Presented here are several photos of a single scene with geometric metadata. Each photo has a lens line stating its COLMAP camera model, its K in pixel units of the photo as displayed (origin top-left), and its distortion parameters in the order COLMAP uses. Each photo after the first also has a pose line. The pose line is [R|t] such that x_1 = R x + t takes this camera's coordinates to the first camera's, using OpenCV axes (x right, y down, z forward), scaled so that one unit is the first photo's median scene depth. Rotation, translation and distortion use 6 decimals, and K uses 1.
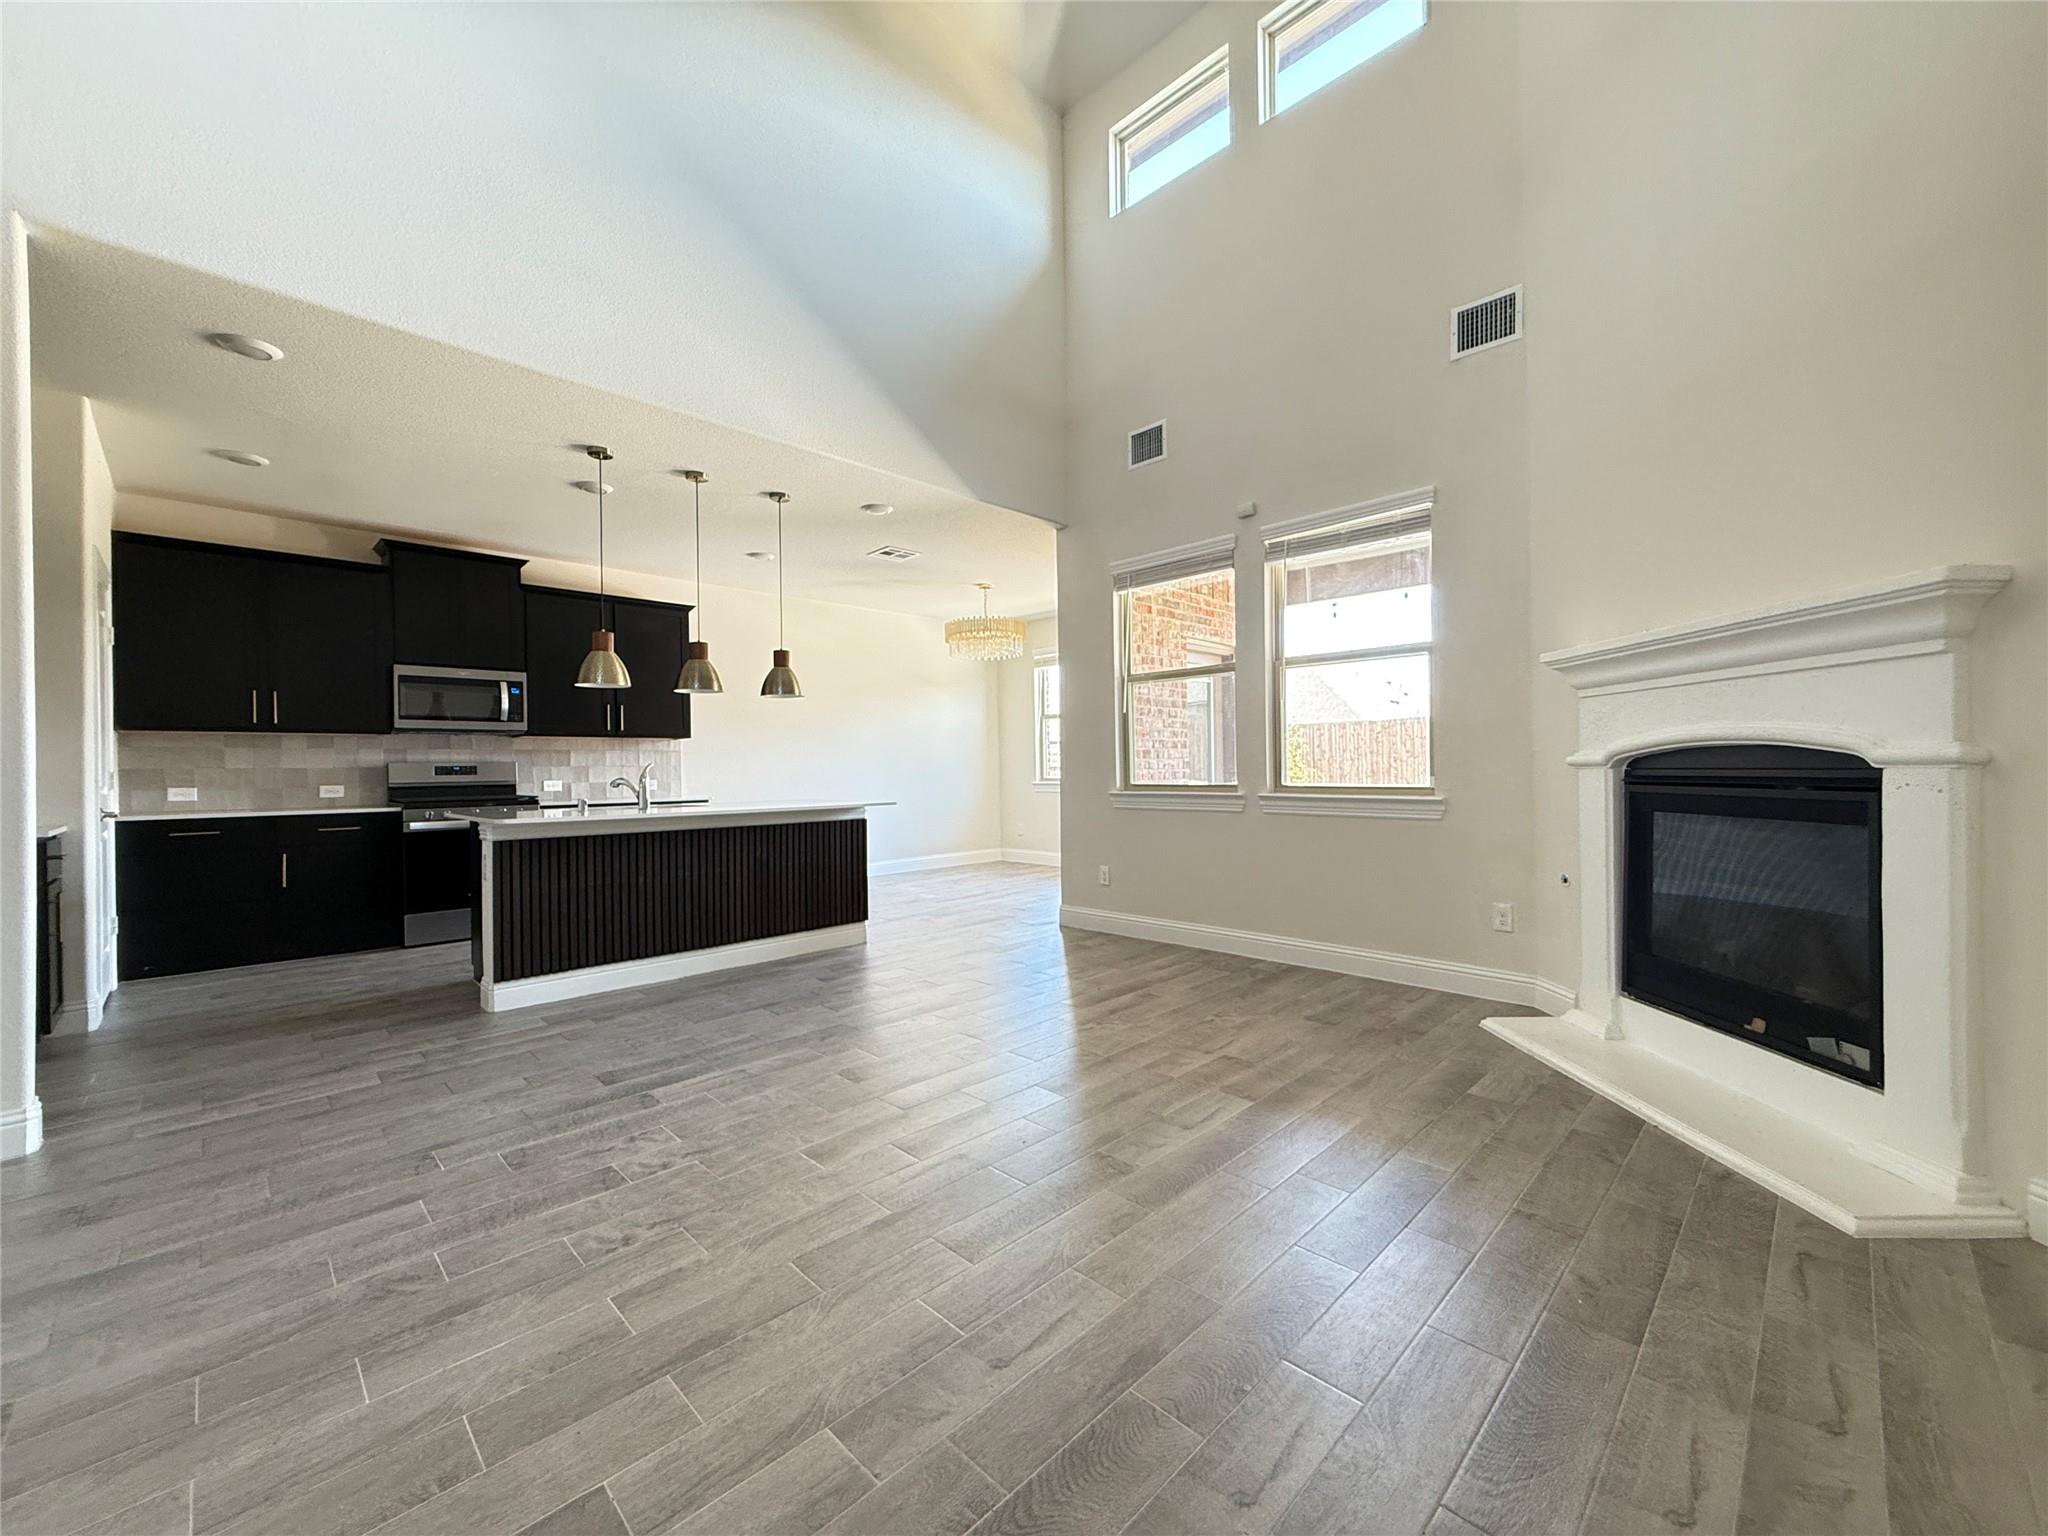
lens RADIAL K [[812.6, 0, 1030.7], [0, 812.6, 769.4], [0, 0, 1]] dist [-0.000816, -0.000724]
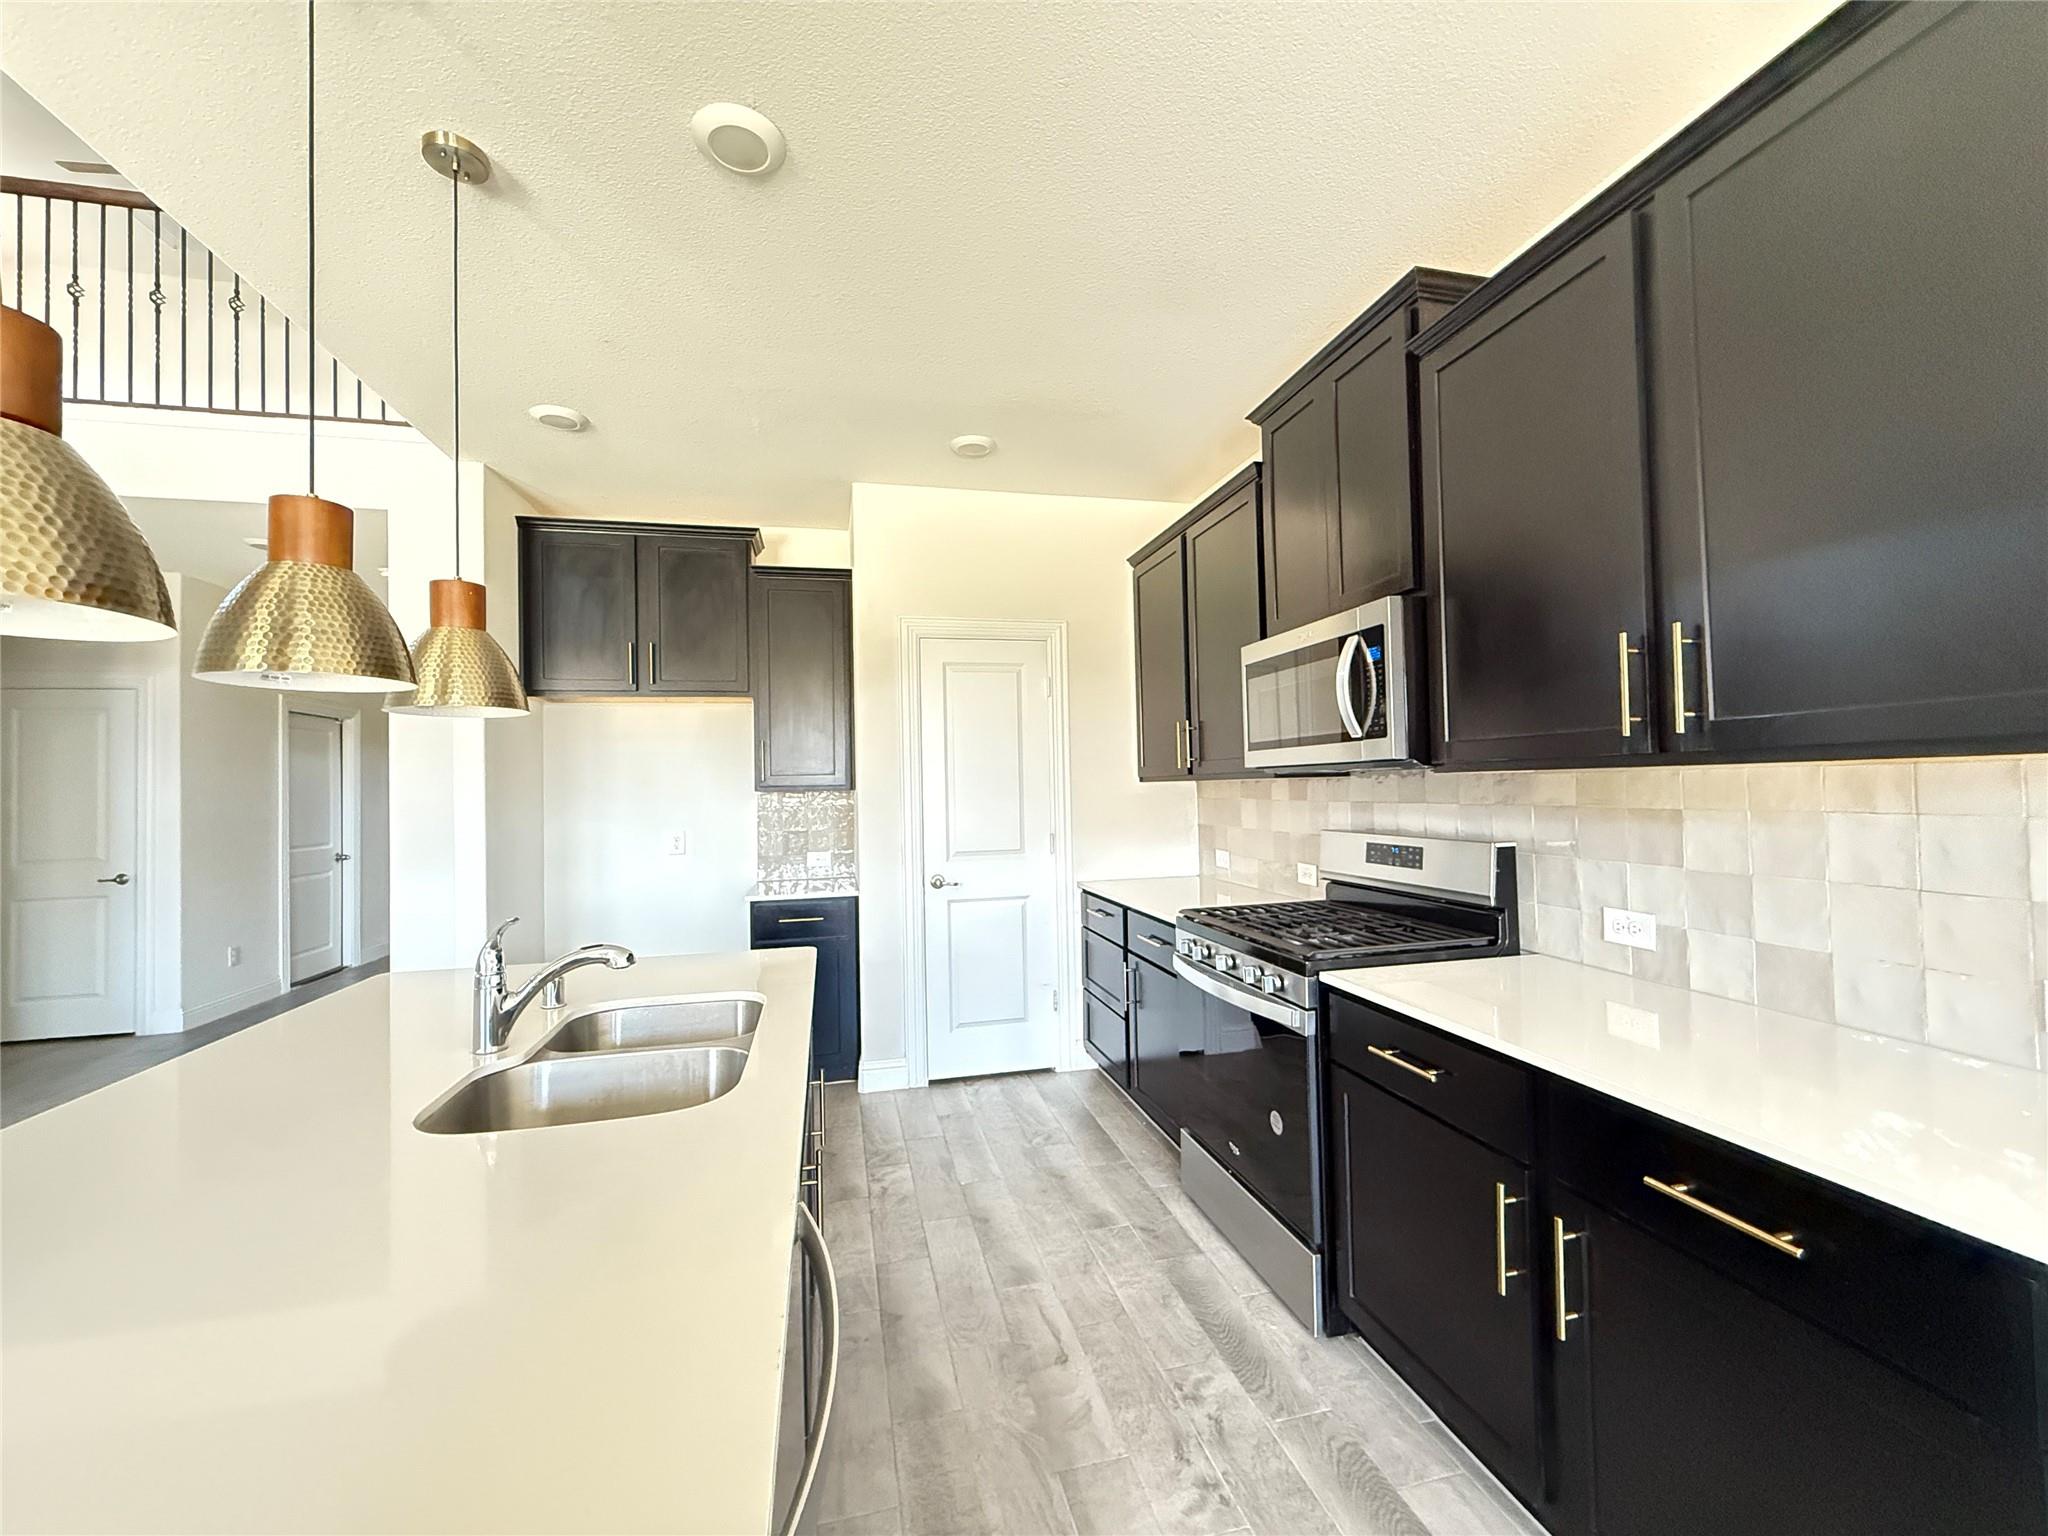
lens RADIAL K [[812.6, 0, 1024.1], [0, 812.6, 769.2], [0, 0, 1]] dist [-0.000816, -0.000724]
pose [[-0.529097, 0.006074, -0.848540, -0.308207], [0.029700, 0.999494, -0.011365, -0.057577], [0.848042, -0.031215, -0.529009, 1.366210]]
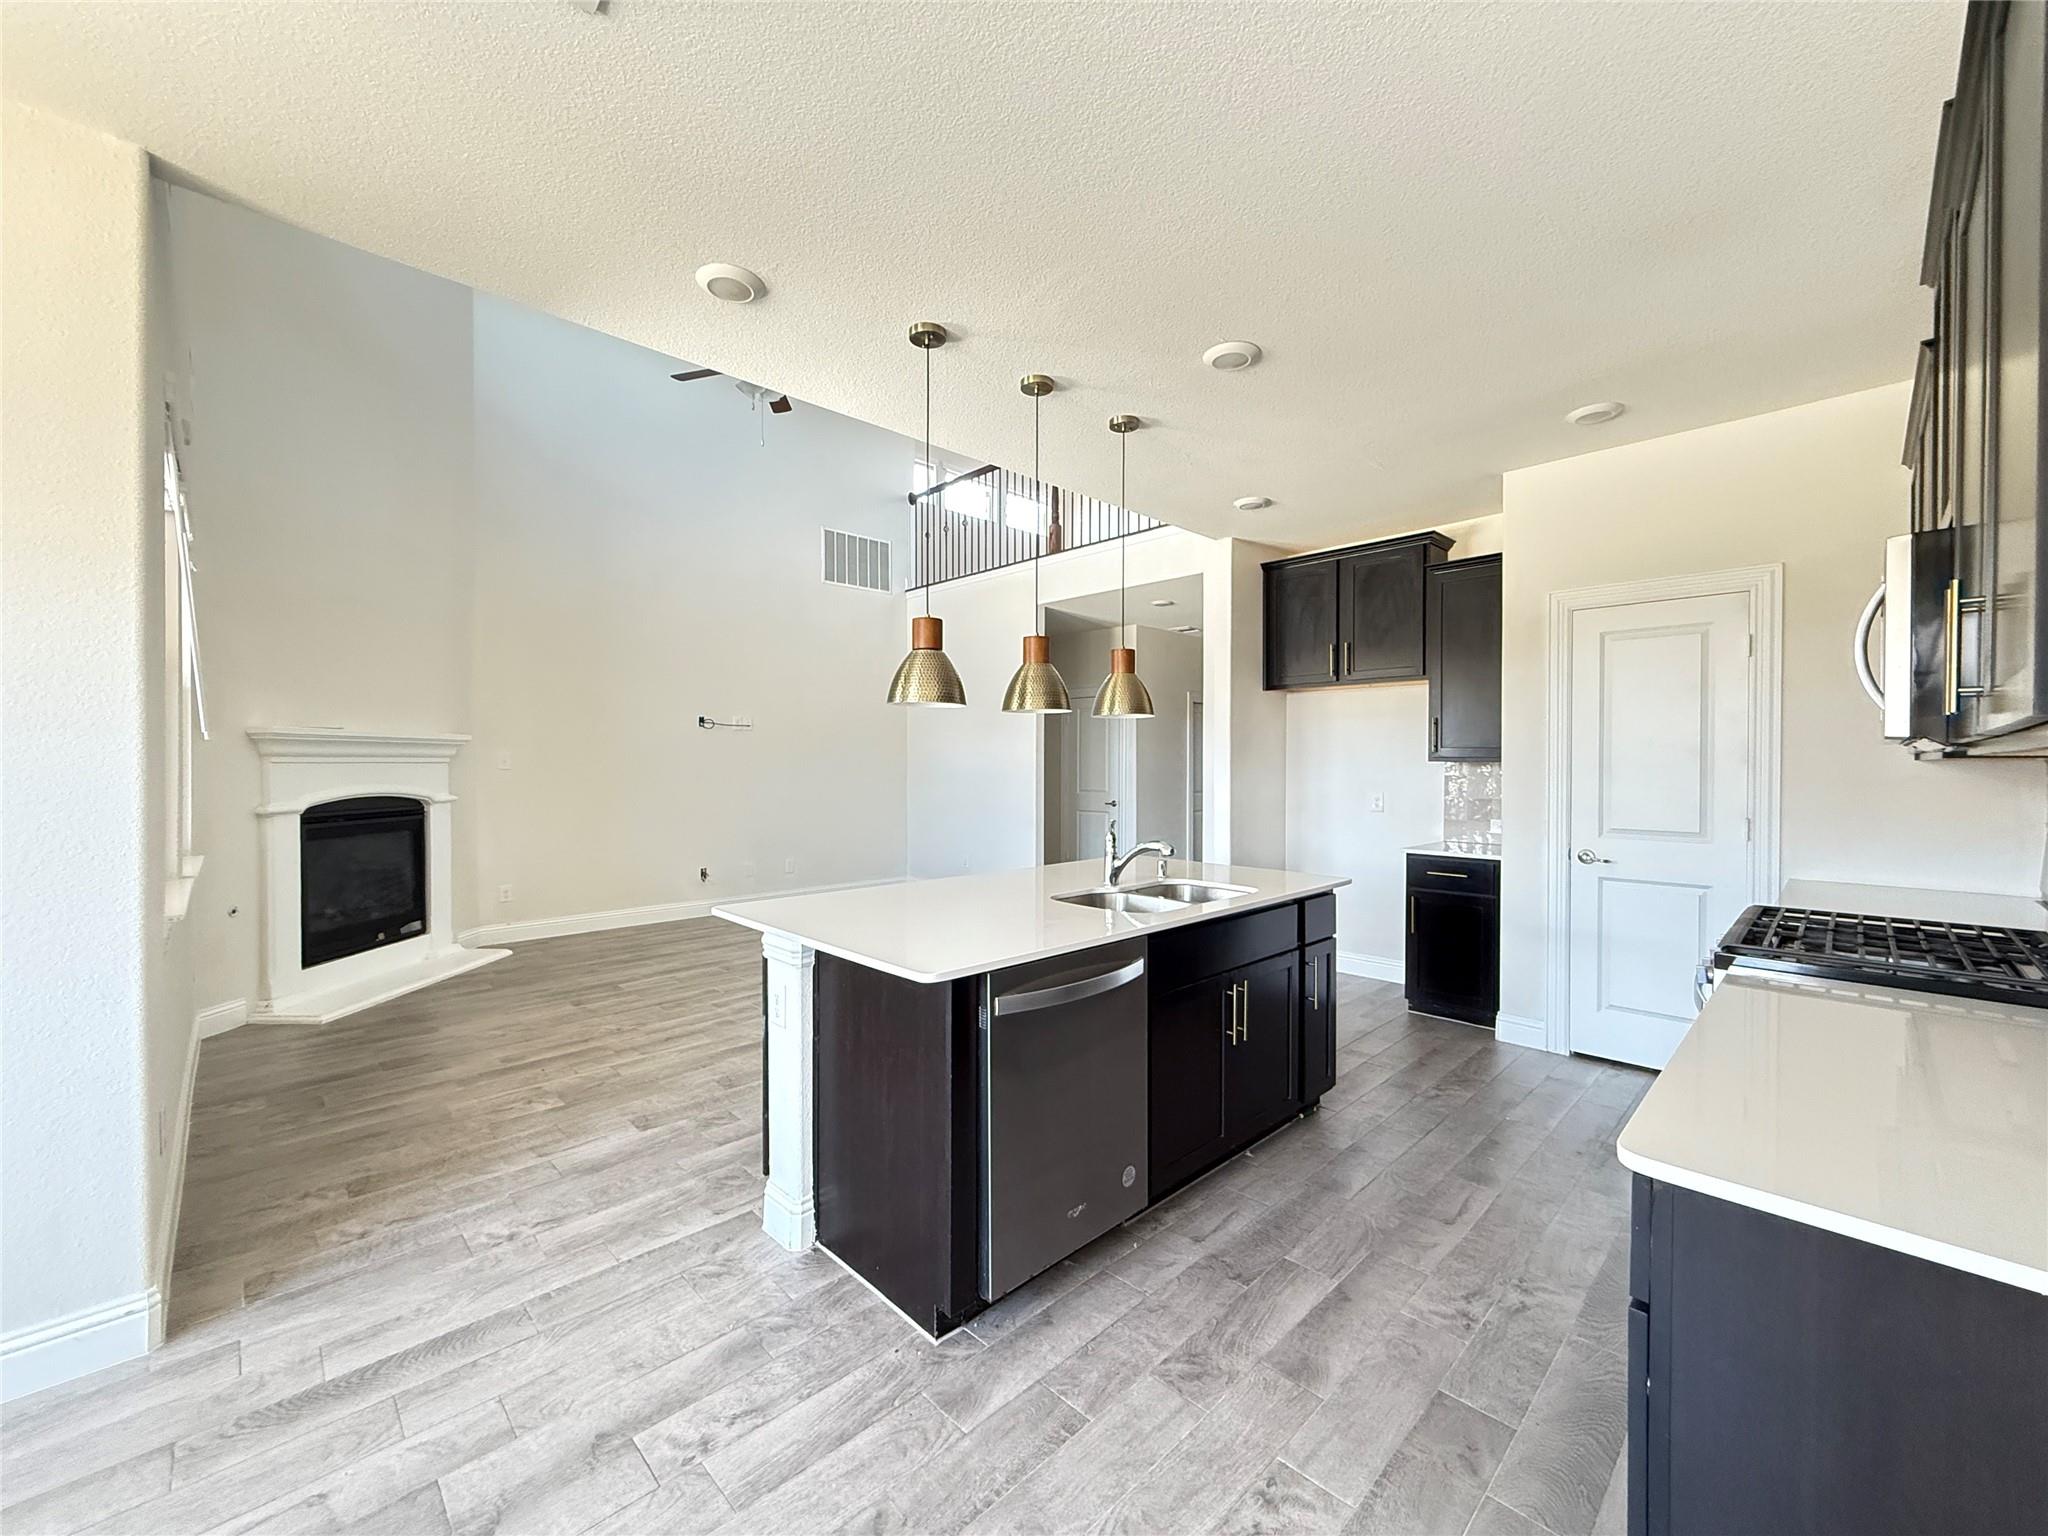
lens RADIAL K [[812.6, 0, 1022.5], [0, 812.6, 772.7], [0, 0, 1]] dist [-0.000816, -0.000724]
pose [[-0.999742, 0.009881, 0.020475, -0.414965], [0.010116, 0.999884, 0.011408, -0.054966], [-0.020360, 0.011613, -0.999725, 1.684576]]
